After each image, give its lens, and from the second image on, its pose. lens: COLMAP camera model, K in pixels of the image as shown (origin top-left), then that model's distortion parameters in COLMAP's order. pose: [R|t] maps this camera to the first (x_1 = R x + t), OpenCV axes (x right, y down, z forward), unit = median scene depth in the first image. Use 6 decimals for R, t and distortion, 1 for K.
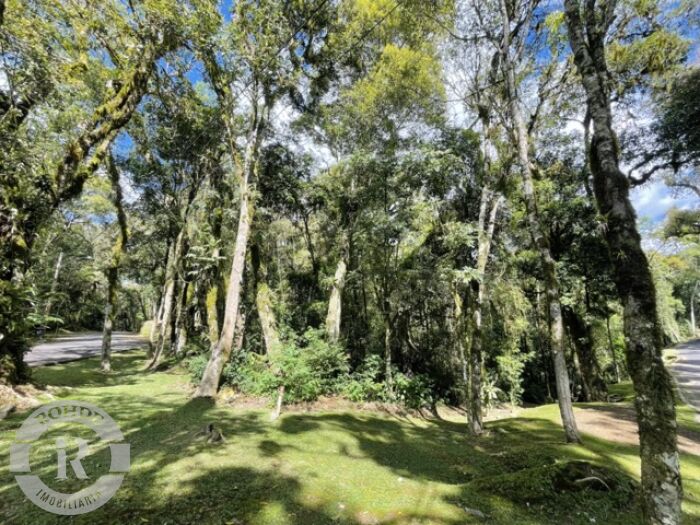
lens RADIAL K [[281.8, 0, 350.9], [0, 281.8, 260.4], [0, 0, 1]] dist [-0.001194, -0.000151]
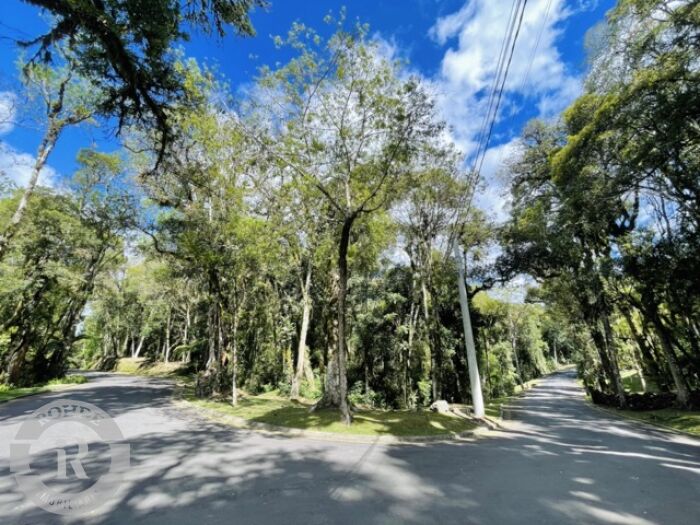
lens RADIAL K [[281.8, 0, 350.1], [0, 281.8, 264.5], [0, 0, 1]] dist [-0.001194, -0.000151]
pose [[0.976771, 0.065584, 0.204001, -0.352655], [-0.044101, 0.993158, -0.108131, -0.210430], [-0.209697, 0.096622, 0.972981, -0.798243]]
